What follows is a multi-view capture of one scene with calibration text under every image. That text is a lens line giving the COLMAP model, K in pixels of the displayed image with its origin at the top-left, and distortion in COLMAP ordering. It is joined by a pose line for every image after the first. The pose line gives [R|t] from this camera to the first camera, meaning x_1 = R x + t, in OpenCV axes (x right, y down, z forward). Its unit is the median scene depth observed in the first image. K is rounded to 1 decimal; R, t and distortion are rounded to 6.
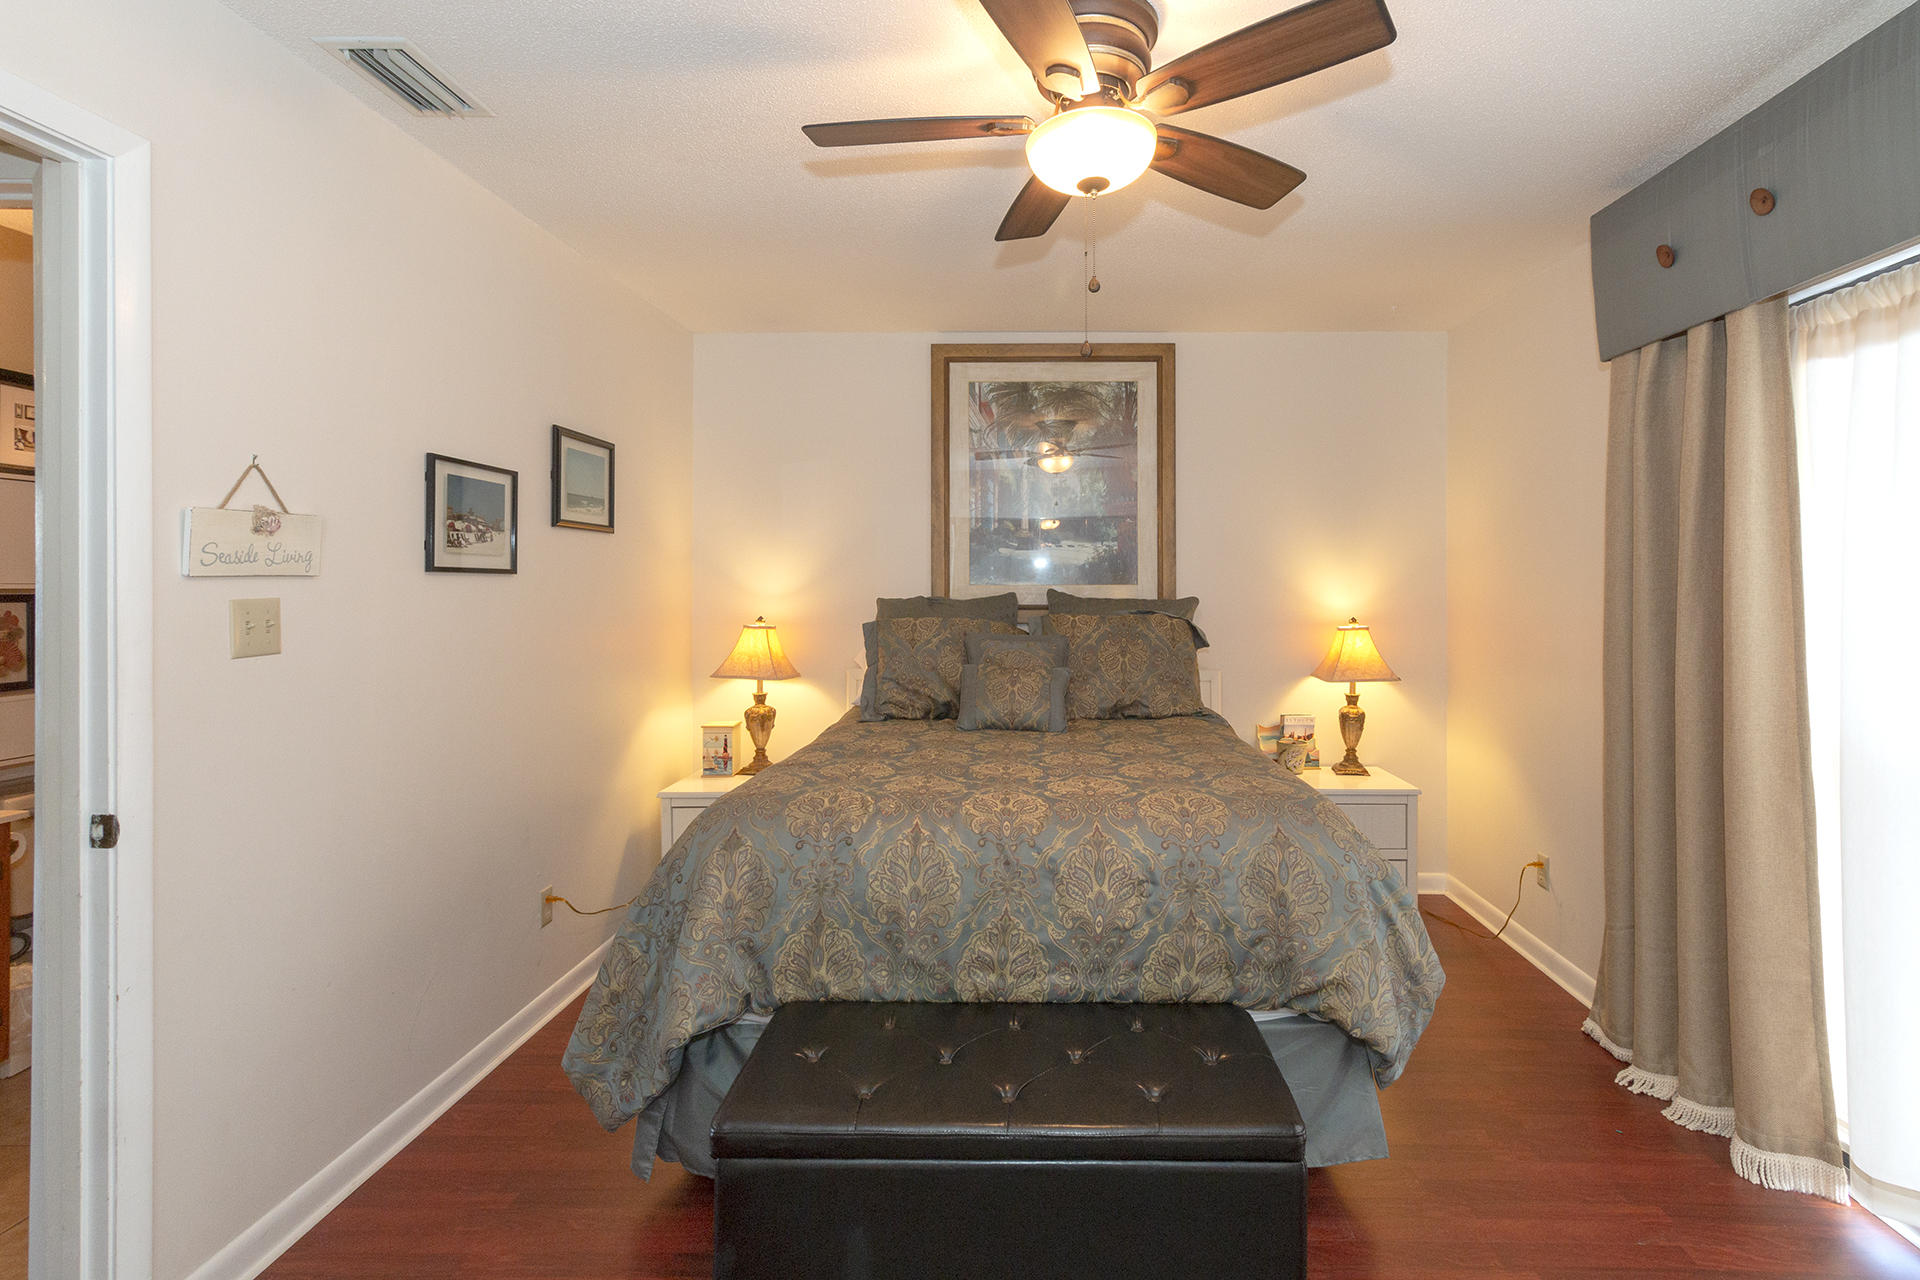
lens RADIAL K [[876.1, 0, 960.6], [0, 876.1, 578.1], [0, 0, 1]] dist [-0.002216, -0.000338]
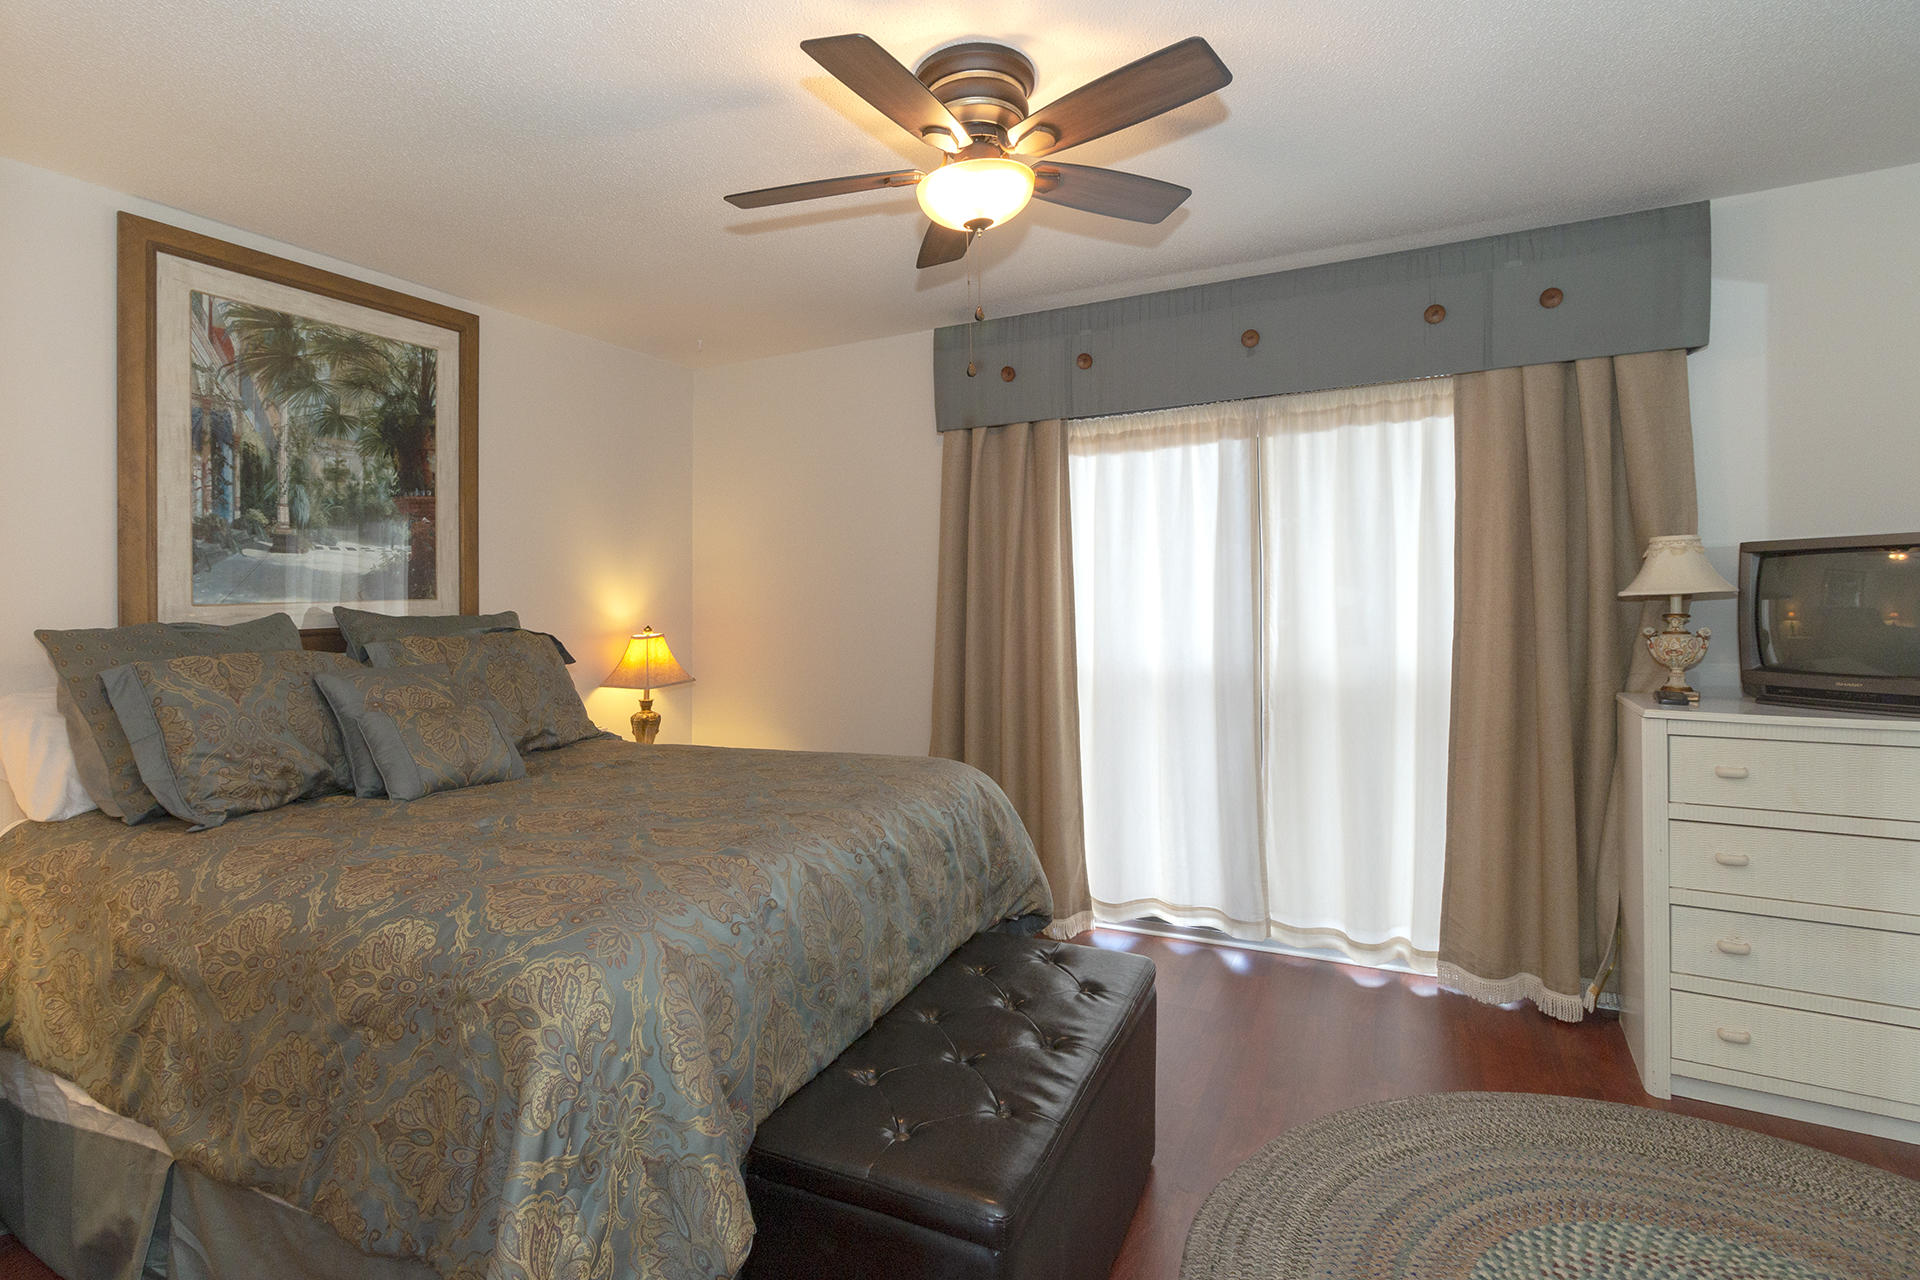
lens RADIAL K [[886.4, 0, 945.2], [0, 886.4, 598.9], [0, 0, 1]] dist [-0.000344, 0.000086]
pose [[0.436391, -0.017579, 0.899585, -0.340971], [0.014450, 0.999817, 0.012528, 0.004134], [-0.899641, 0.007531, 0.436565, 0.213459]]
